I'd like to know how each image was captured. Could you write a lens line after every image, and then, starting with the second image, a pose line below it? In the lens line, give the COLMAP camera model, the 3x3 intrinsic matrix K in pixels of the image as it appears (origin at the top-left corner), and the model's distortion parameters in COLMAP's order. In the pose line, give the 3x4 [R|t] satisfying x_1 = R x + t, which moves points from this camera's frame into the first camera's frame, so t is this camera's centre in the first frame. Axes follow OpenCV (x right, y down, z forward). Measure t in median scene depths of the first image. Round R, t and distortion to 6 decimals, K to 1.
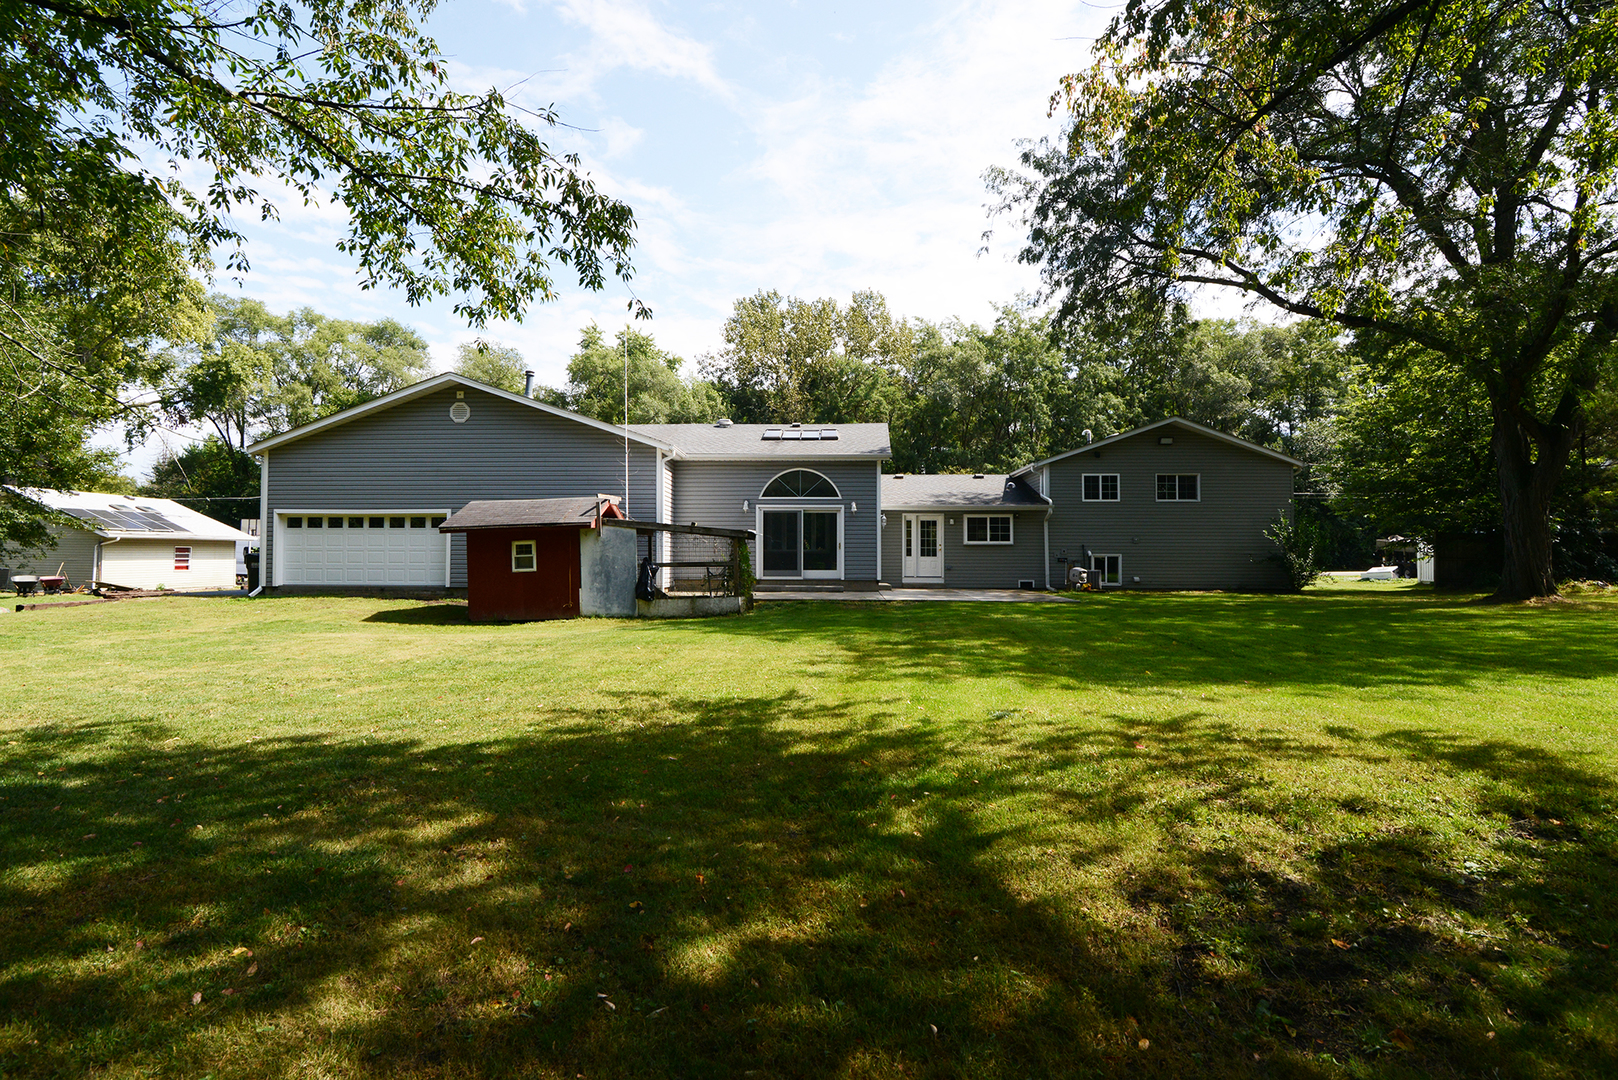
lens RADIAL K [[829.8, 0, 808.5], [0, 829.8, 537.3], [0, 0, 1]] dist [0.005607, 0.000138]
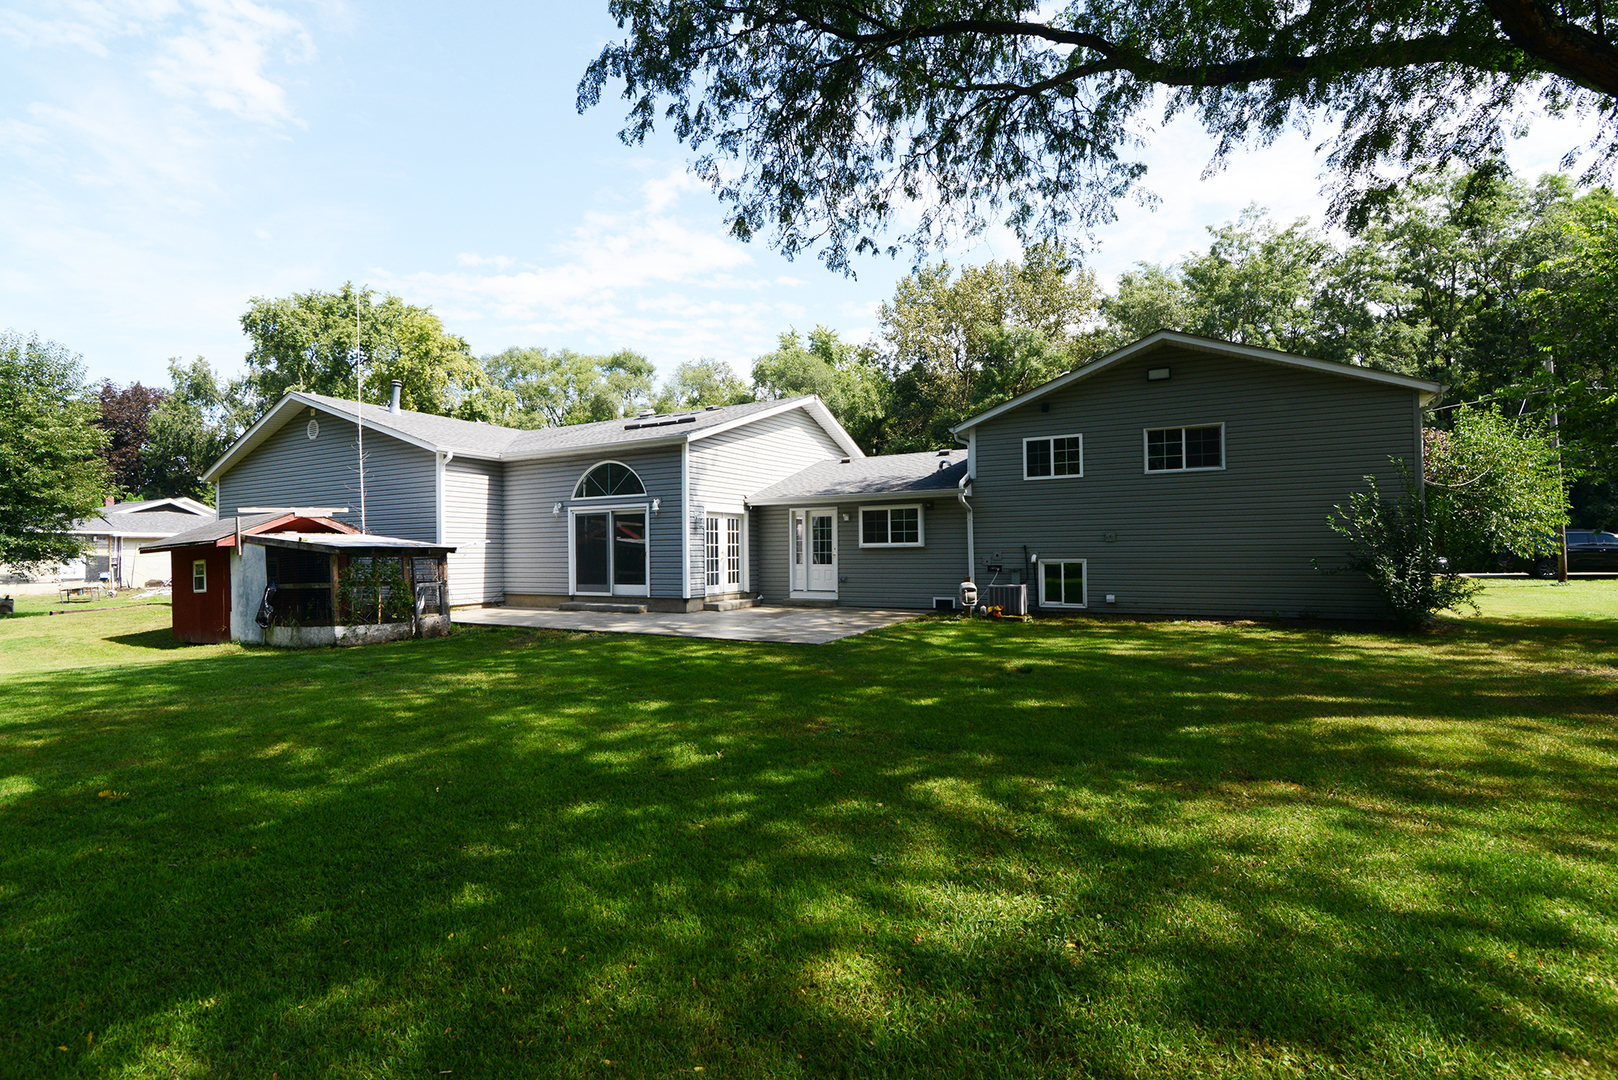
lens RADIAL K [[777.8, 0, 809.4], [0, 777.8, 546.5], [0, 0, 1]] dist [0.001190, 0.000108]
pose [[0.883217, -0.015699, -0.468702, 0.470947], [0.026181, 0.999531, 0.015857, -0.004684], [0.468234, -0.026277, 0.883214, 0.370427]]
